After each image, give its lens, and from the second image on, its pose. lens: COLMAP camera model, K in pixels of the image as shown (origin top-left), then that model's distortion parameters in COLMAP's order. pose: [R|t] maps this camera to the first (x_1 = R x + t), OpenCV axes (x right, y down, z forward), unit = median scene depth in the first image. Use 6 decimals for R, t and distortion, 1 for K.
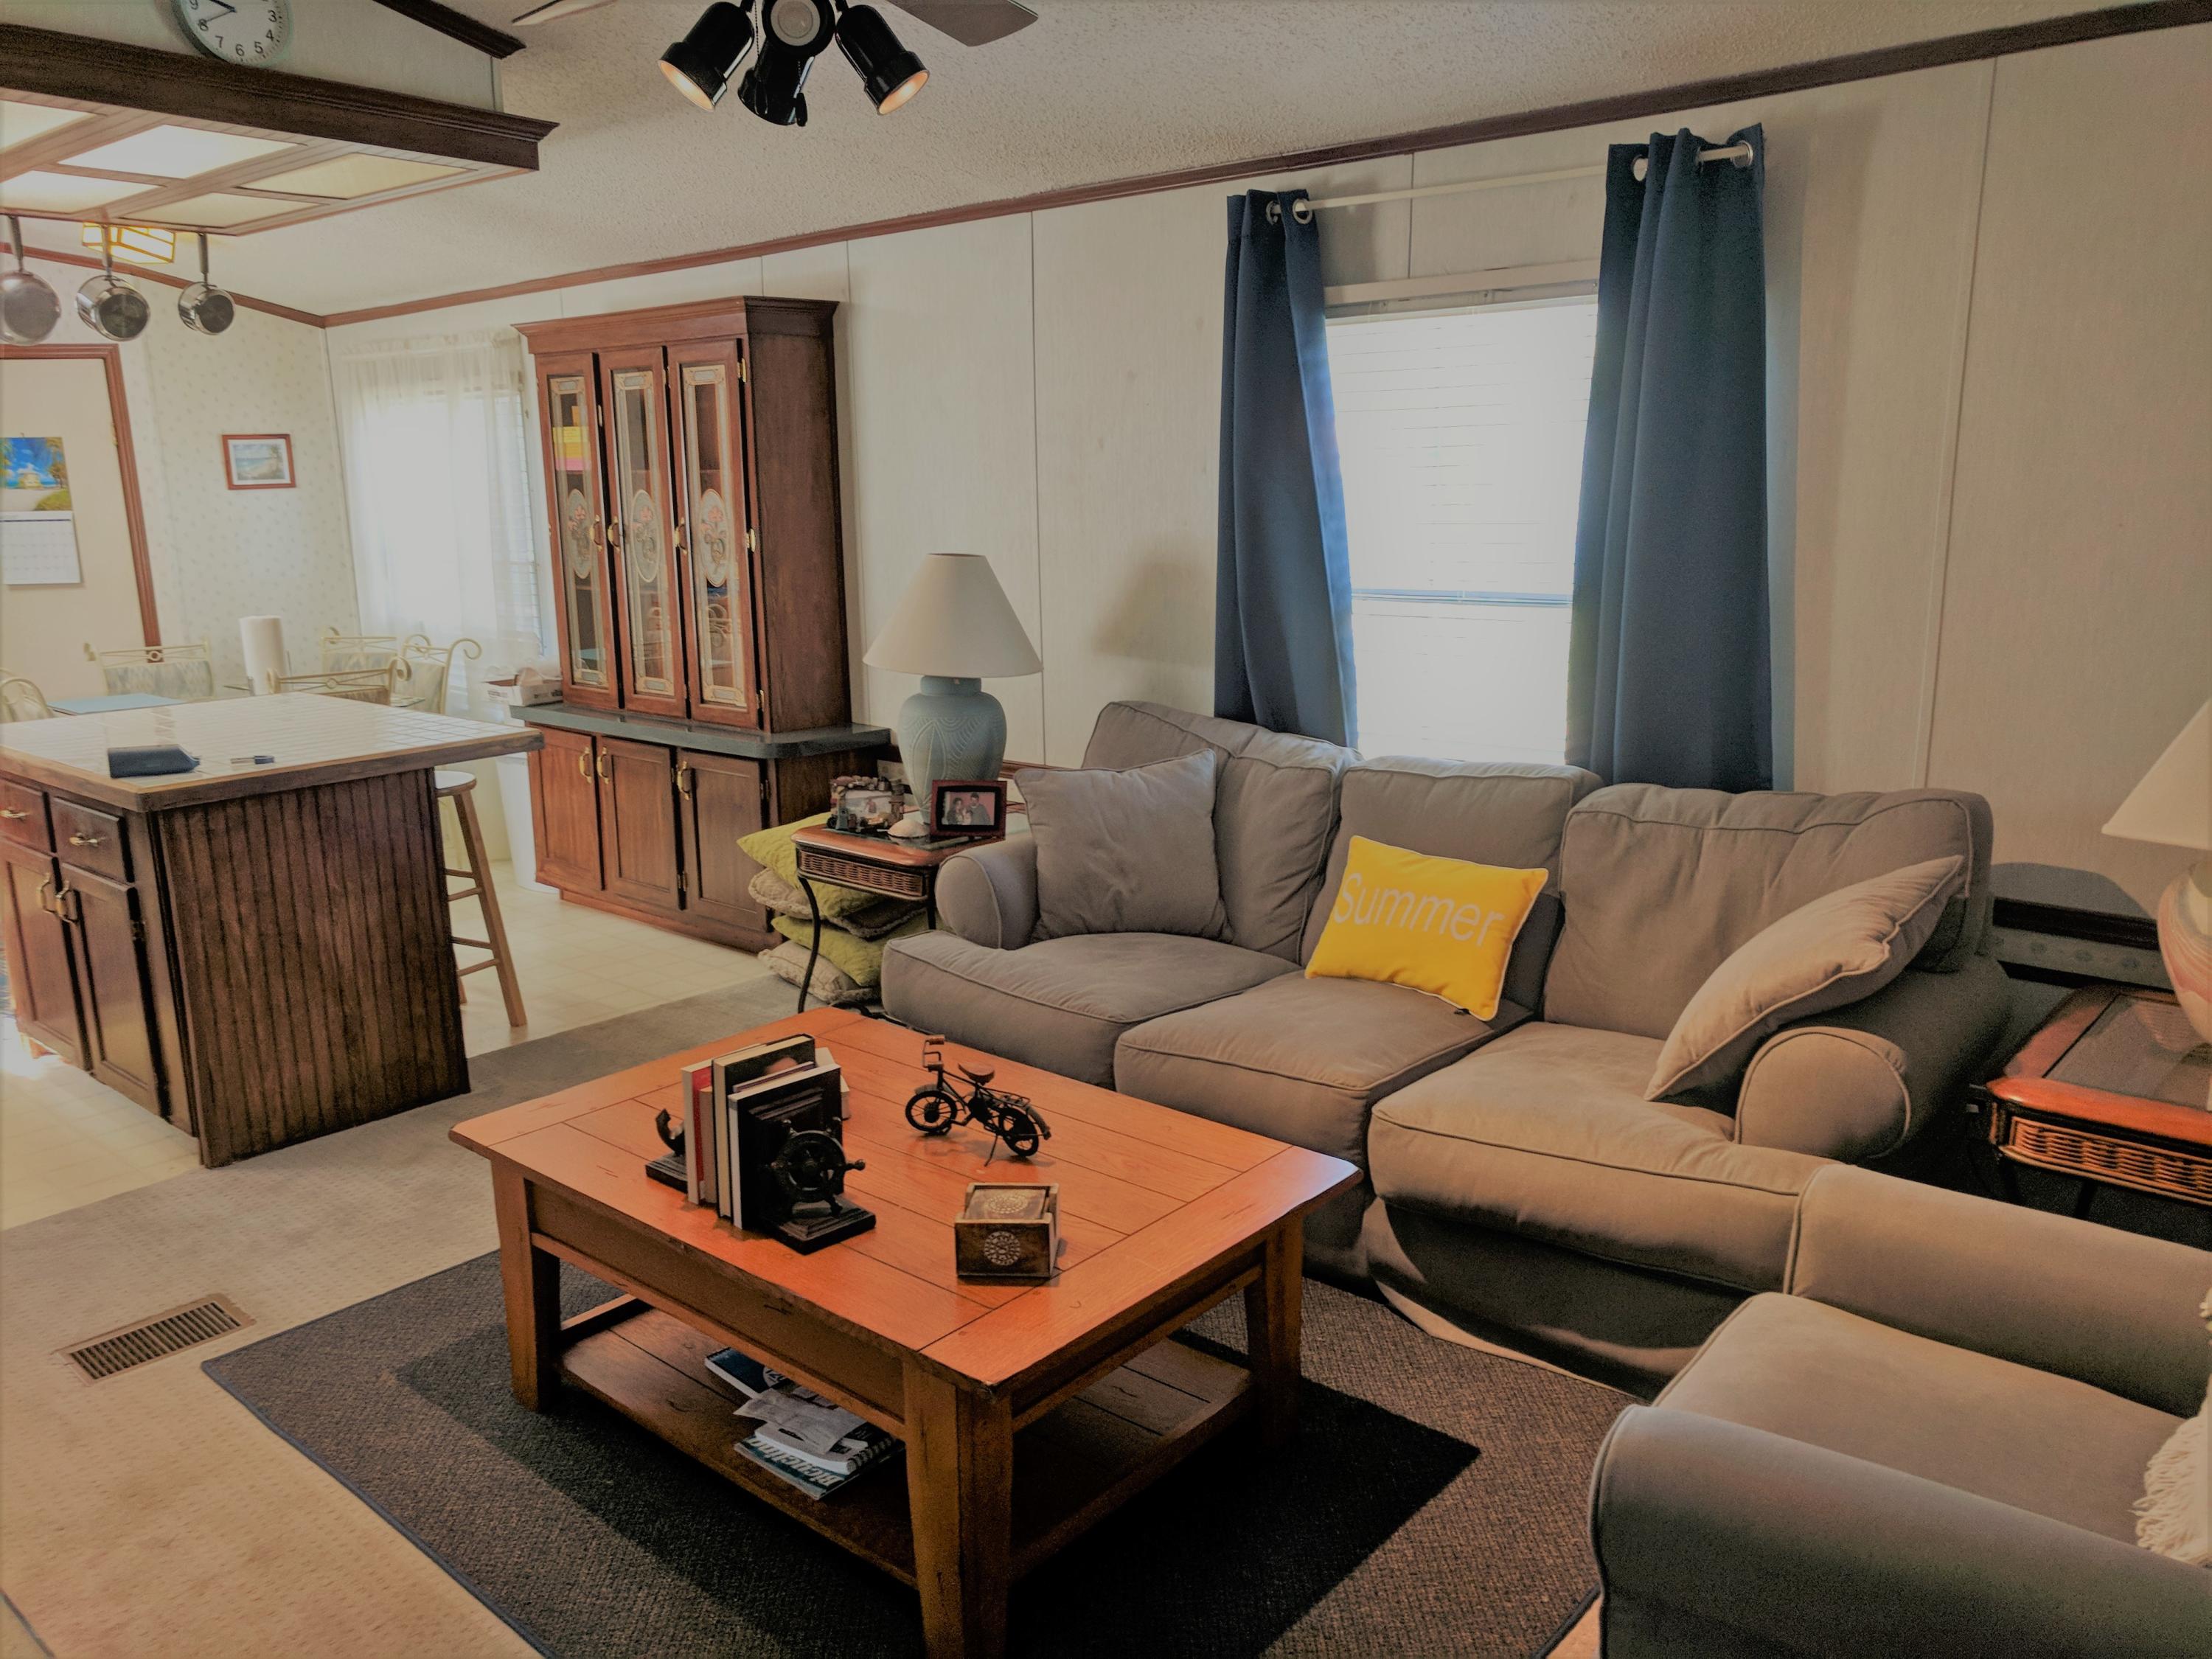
lens RADIAL K [[1645.7, 0, 1116.6], [0, 1645.7, 822.8], [0, 0, 1]] dist [0.007463, -0.005959]
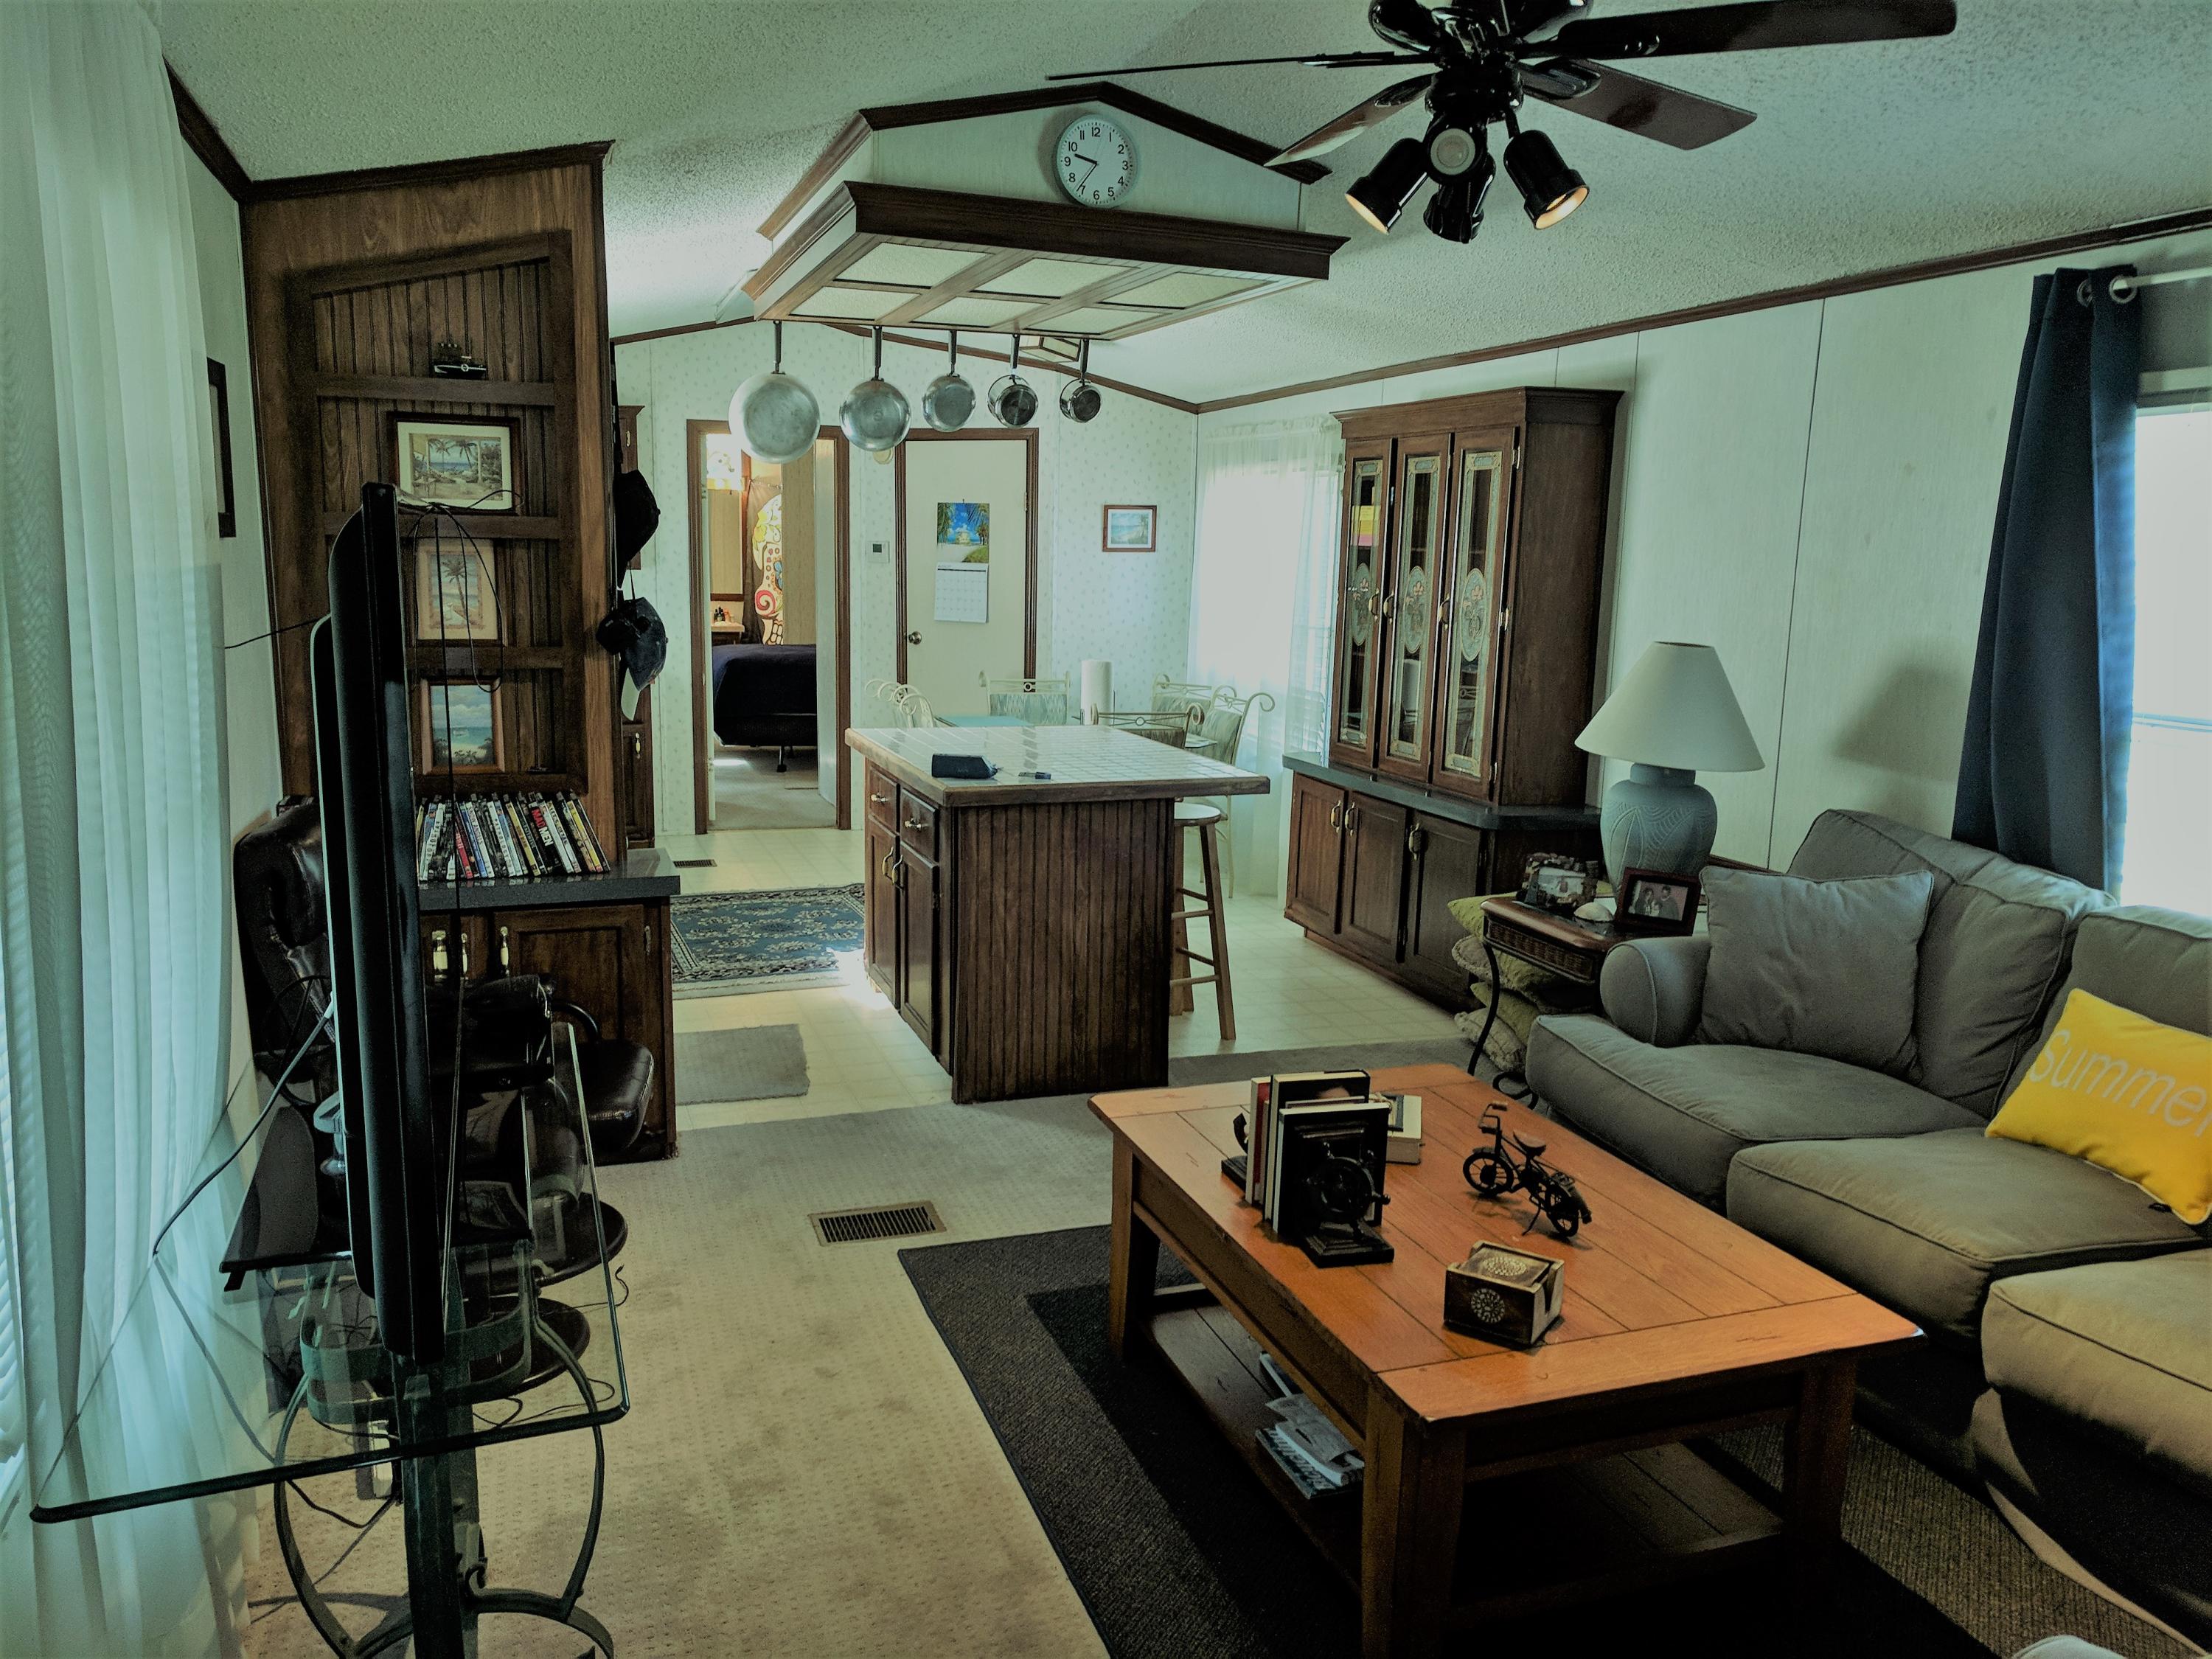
lens RADIAL K [[1645.7, 0, 1116.6], [0, 1645.7, 822.8], [0, 0, 1]] dist [0.007463, -0.005959]
pose [[0.870559, 0.117775, -0.477762, 0.103778], [-0.139528, 0.990166, -0.010153, 0.000625], [0.471868, 0.075500, 0.878431, -0.023382]]
